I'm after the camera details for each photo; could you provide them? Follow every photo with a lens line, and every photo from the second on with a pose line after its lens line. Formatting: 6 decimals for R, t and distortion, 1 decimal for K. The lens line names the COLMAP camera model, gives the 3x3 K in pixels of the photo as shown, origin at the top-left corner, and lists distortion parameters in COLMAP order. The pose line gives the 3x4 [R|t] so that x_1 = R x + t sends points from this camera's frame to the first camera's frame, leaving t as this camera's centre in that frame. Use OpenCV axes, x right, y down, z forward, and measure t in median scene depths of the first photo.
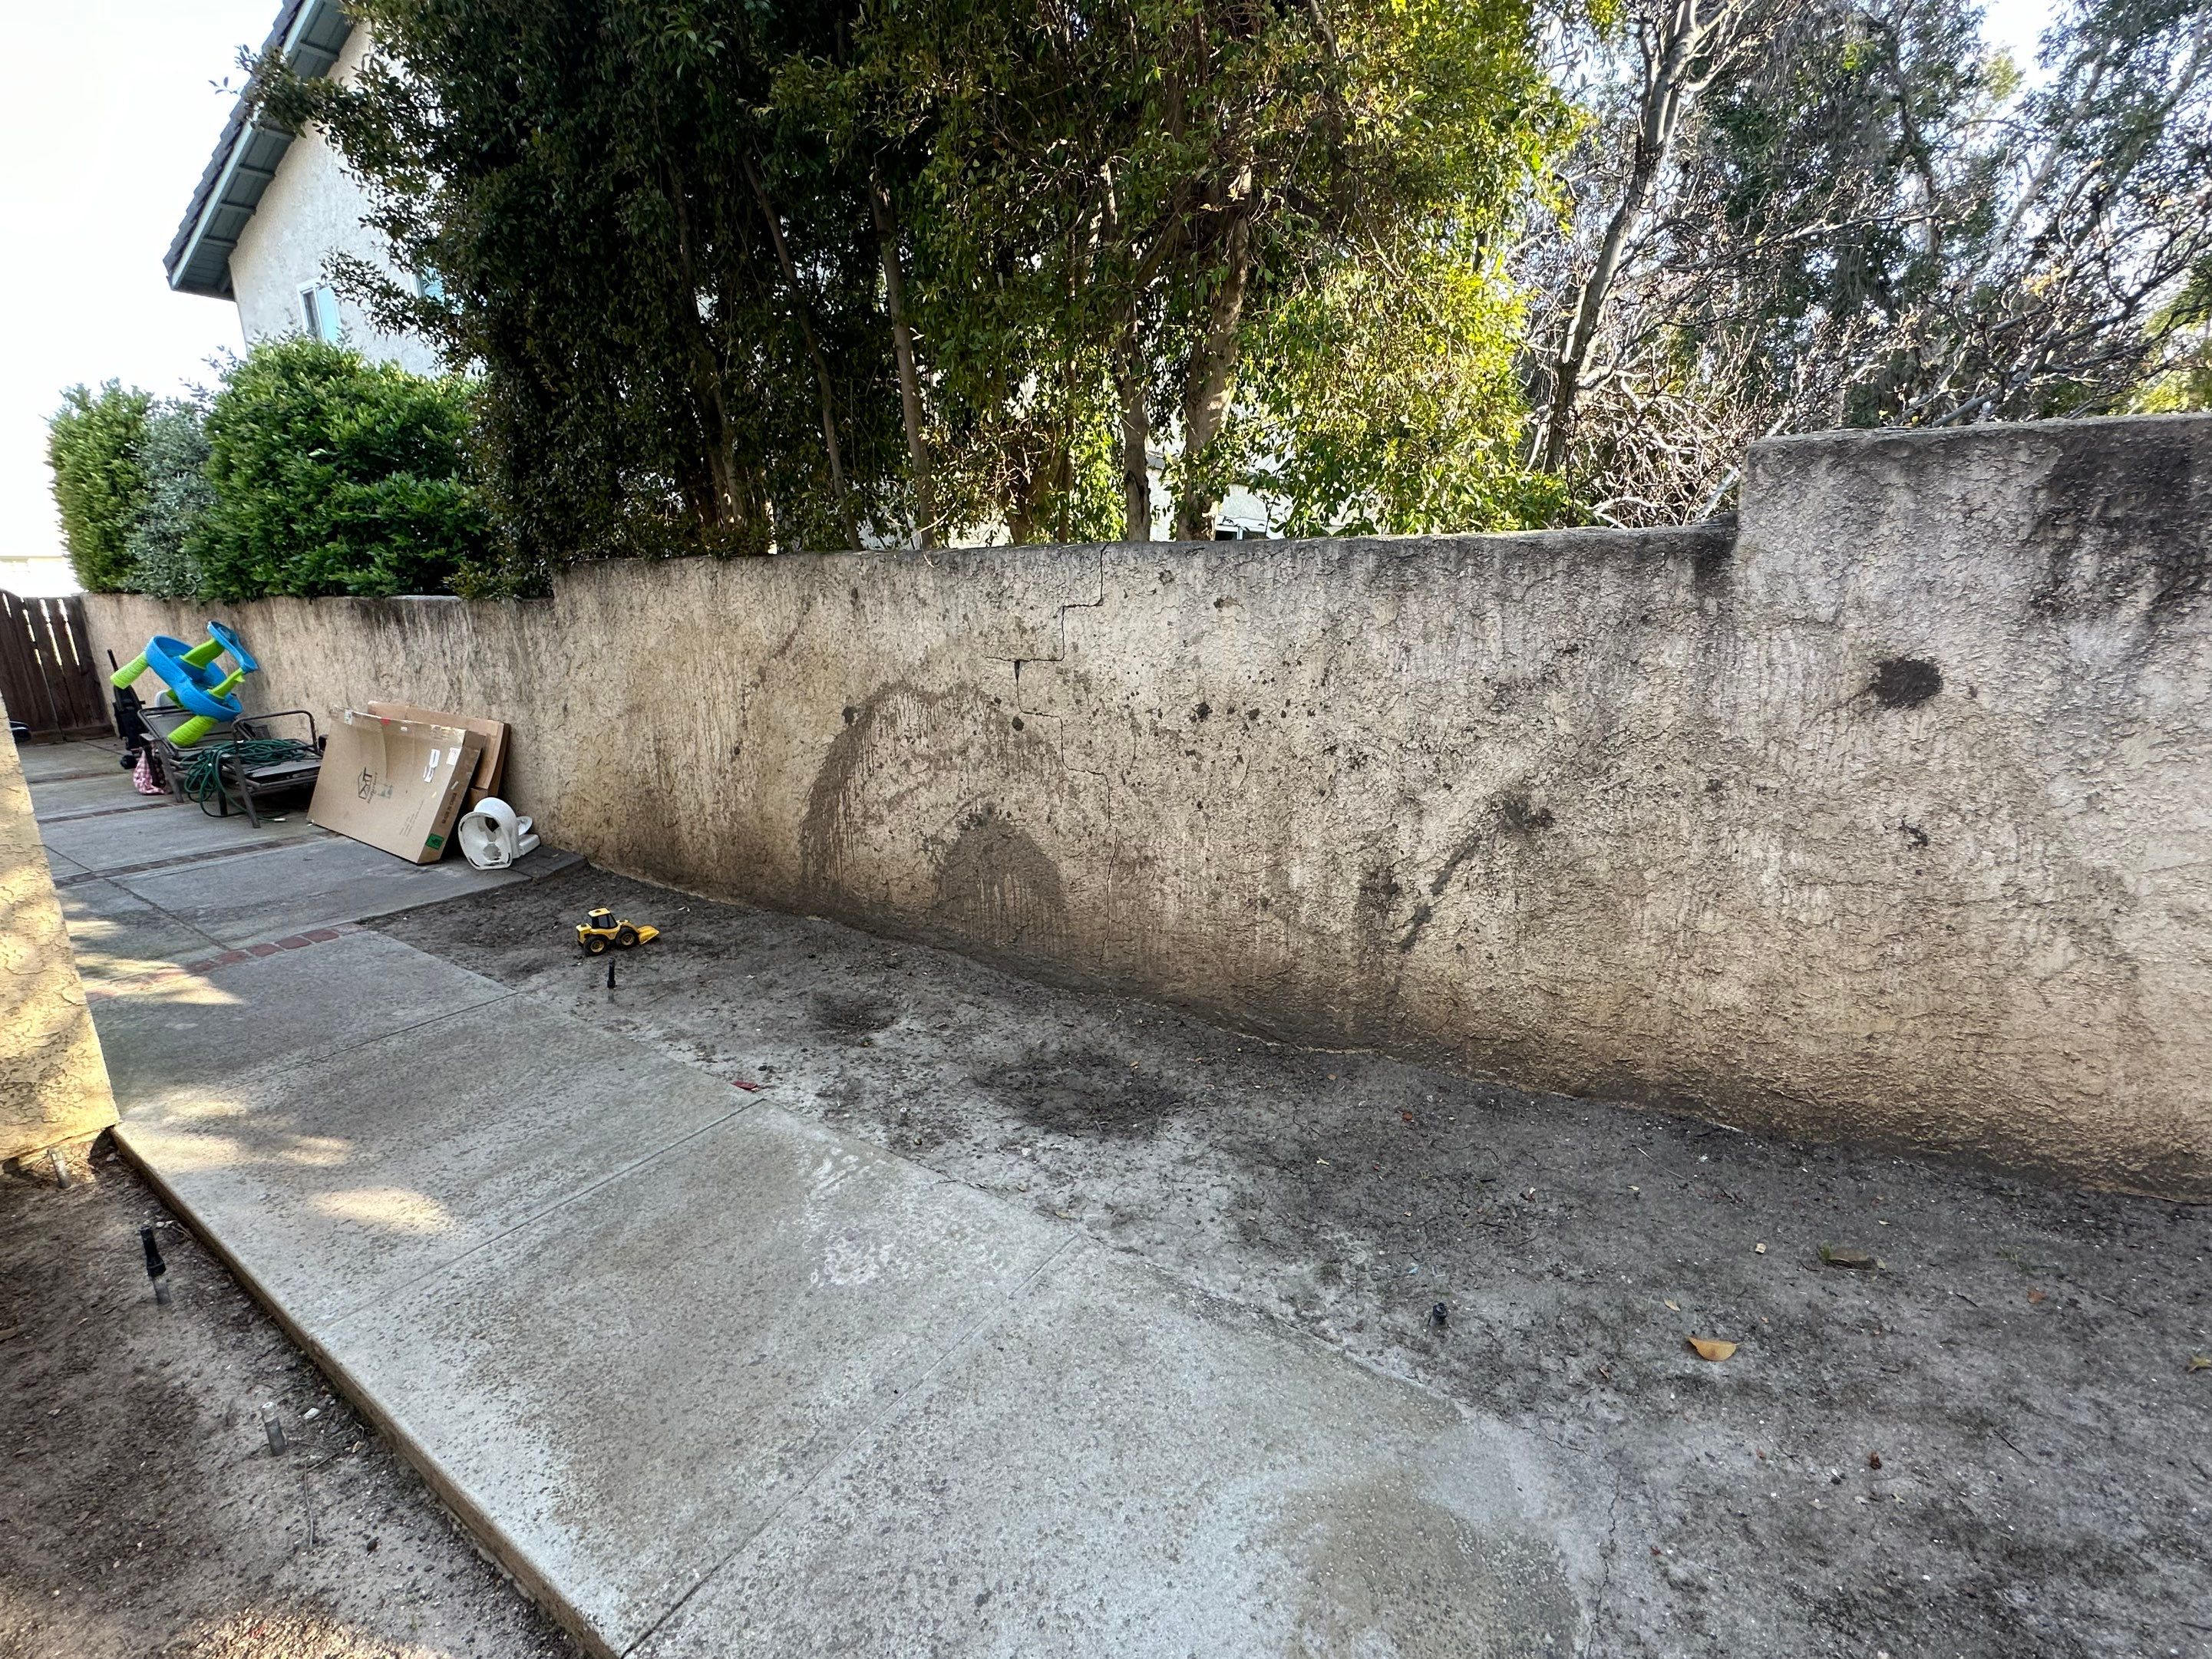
lens RADIAL K [[983.8, 0, 1105.4], [0, 983.8, 826.0], [0, 0, 1]] dist [-0.004519, 0.000749]
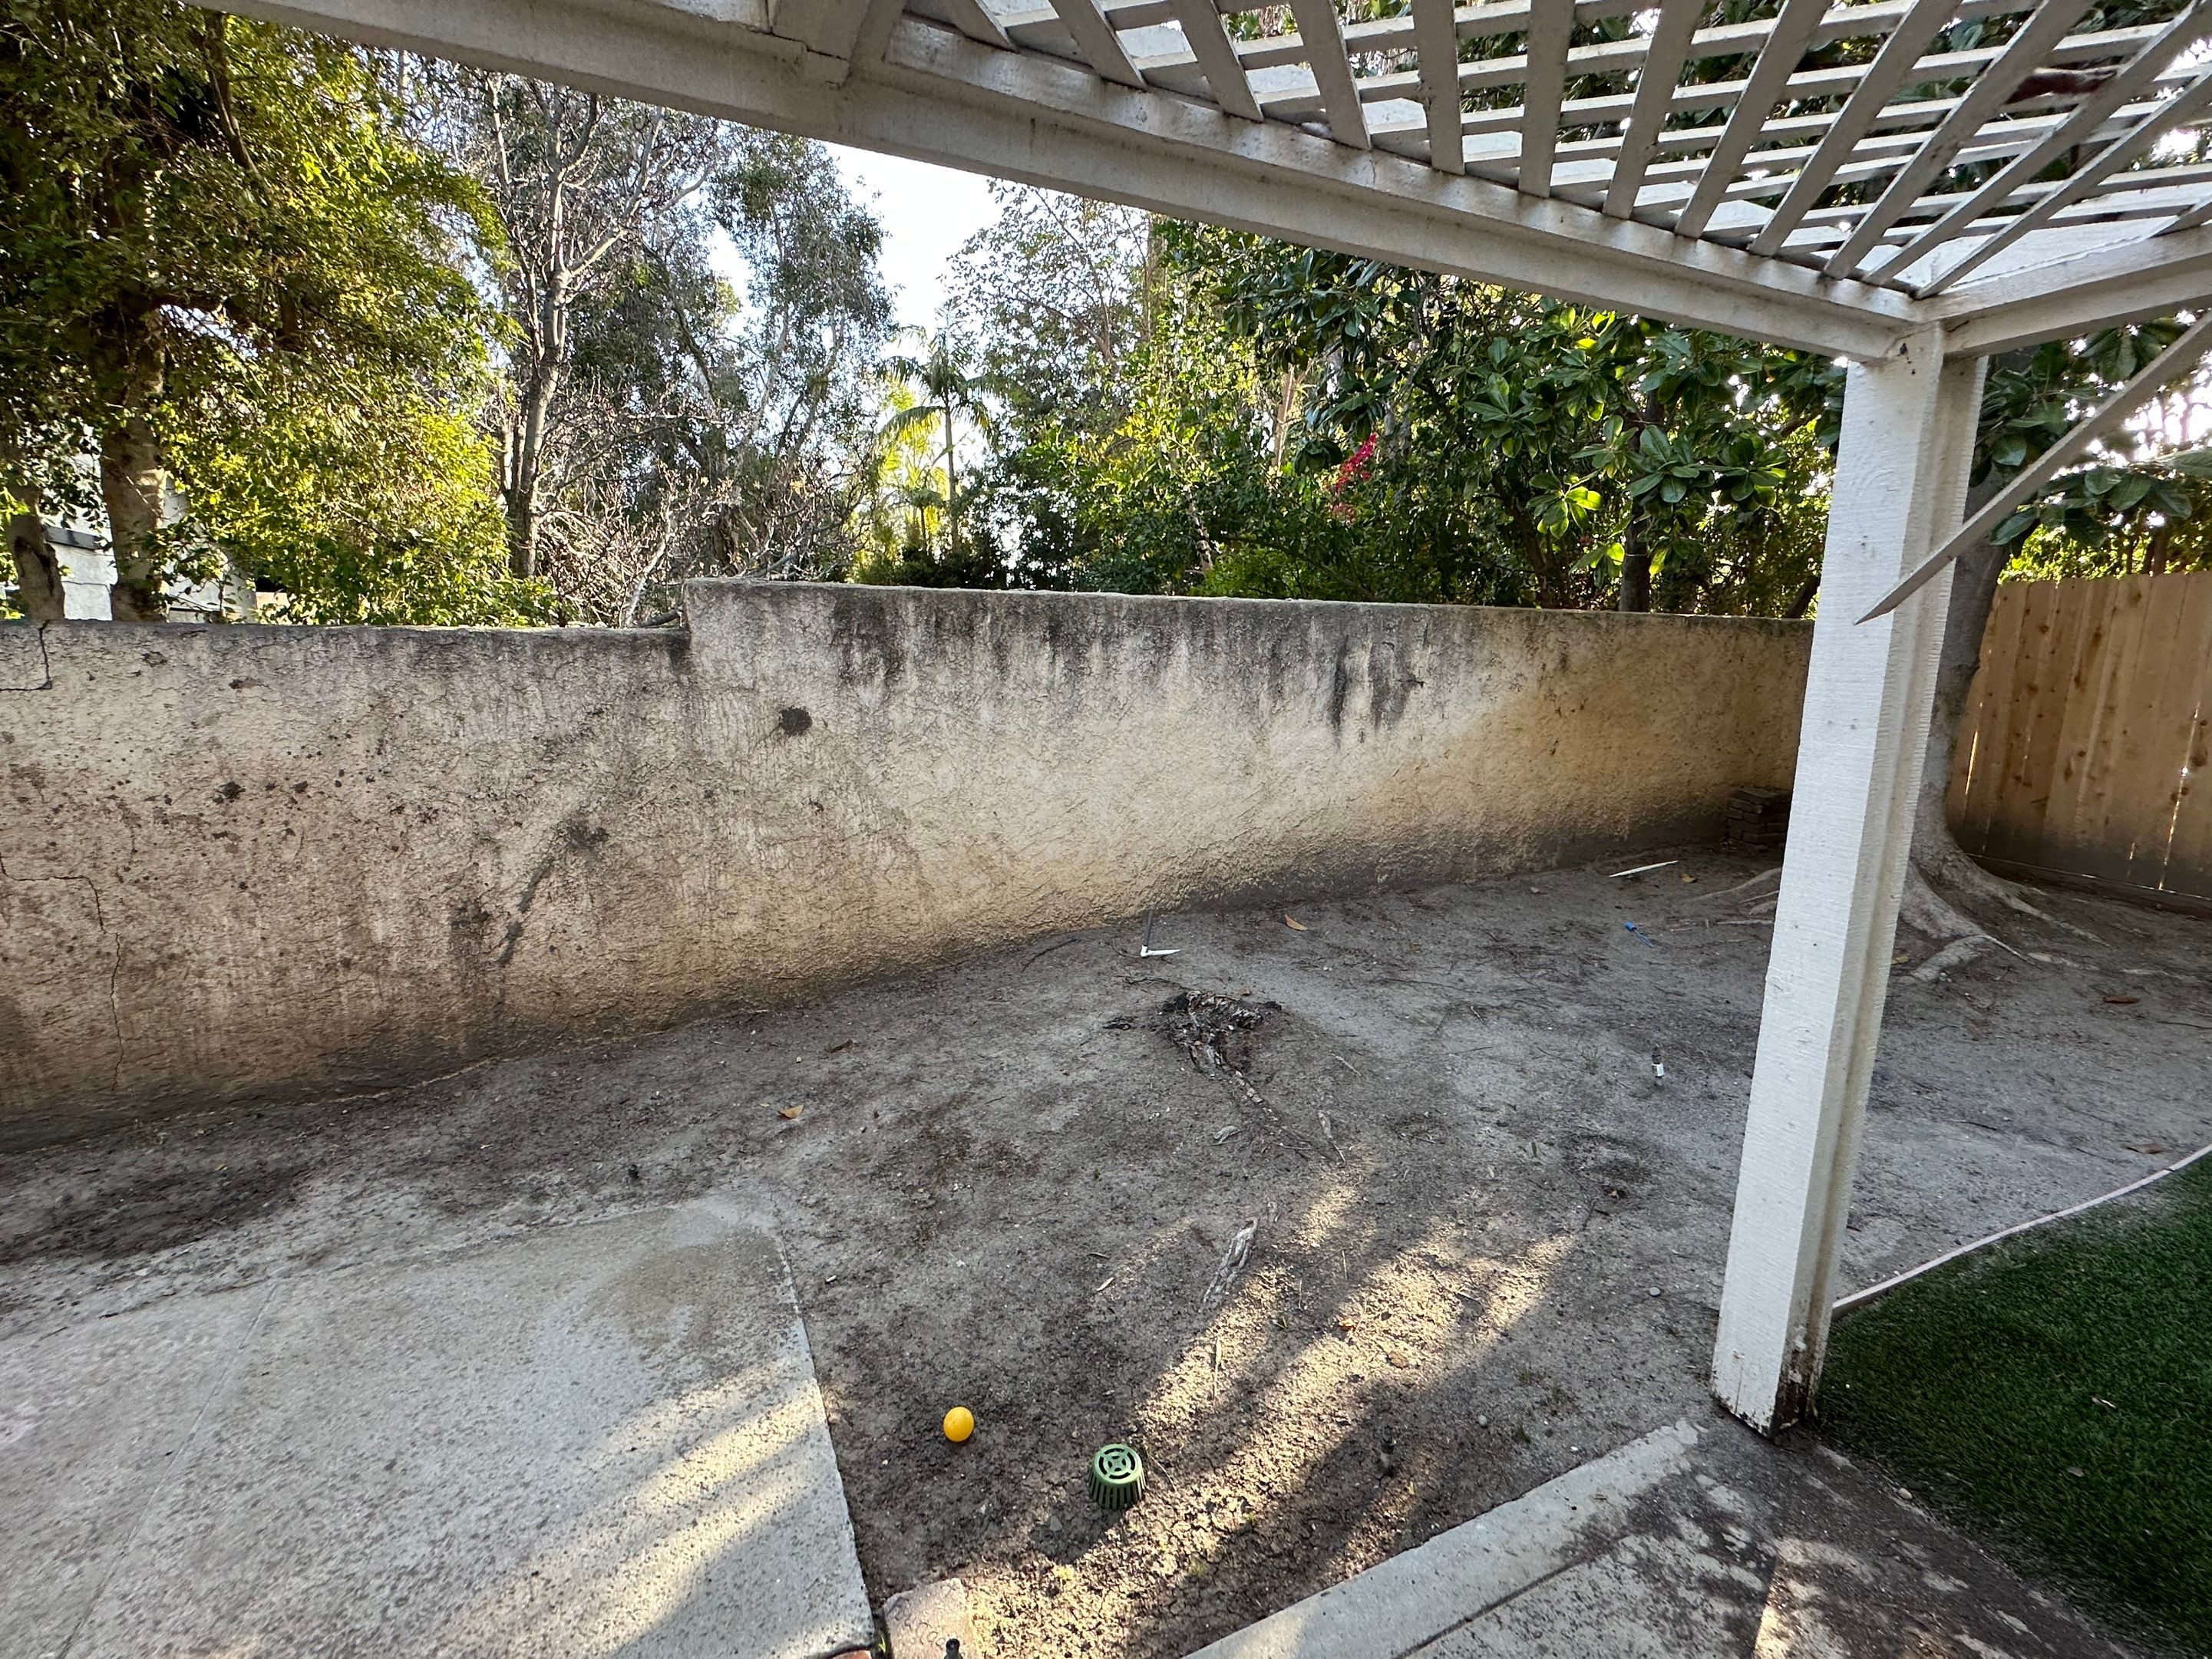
lens RADIAL K [[983.8, 0, 1104.9], [0, 983.8, 832.2], [0, 0, 1]] dist [-0.004519, 0.000749]
pose [[0.521379, -0.142404, 0.841359, -0.325451], [0.200037, 0.978900, 0.041723, 0.068956], [-0.829547, 0.146550, 0.538864, -0.306753]]
